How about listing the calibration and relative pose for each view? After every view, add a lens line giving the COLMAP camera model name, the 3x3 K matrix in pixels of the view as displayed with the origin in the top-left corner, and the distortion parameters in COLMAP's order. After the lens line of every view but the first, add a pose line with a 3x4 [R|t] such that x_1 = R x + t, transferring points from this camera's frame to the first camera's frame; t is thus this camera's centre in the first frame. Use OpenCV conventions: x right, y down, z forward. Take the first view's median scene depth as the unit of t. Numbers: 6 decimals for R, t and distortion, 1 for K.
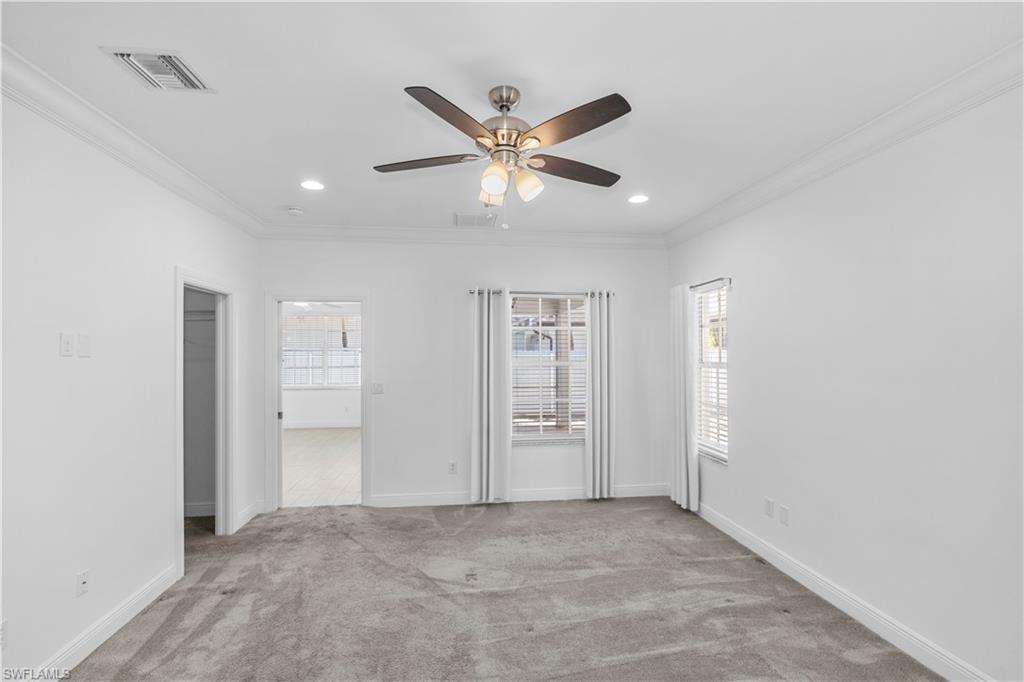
lens RADIAL K [[449.5, 0, 503.9], [0, 449.5, 350.1], [0, 0, 1]] dist [0.003358, 0.000332]
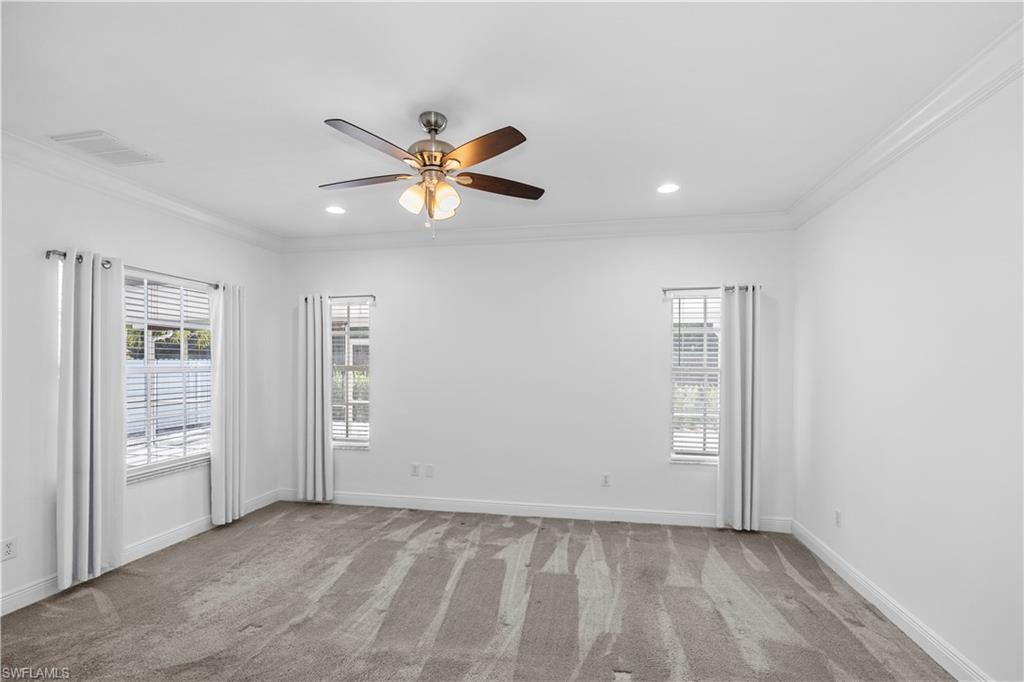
lens RADIAL K [[463.6, 0, 518.4], [0, 463.6, 367.0], [0, 0, 1]] dist [-0.001611, -0.000181]
pose [[0.300228, -0.002400, 0.953864, -0.591373], [-0.011828, 0.999911, 0.006239, 0.019221], [-0.953794, -0.013155, 0.300173, 0.244127]]
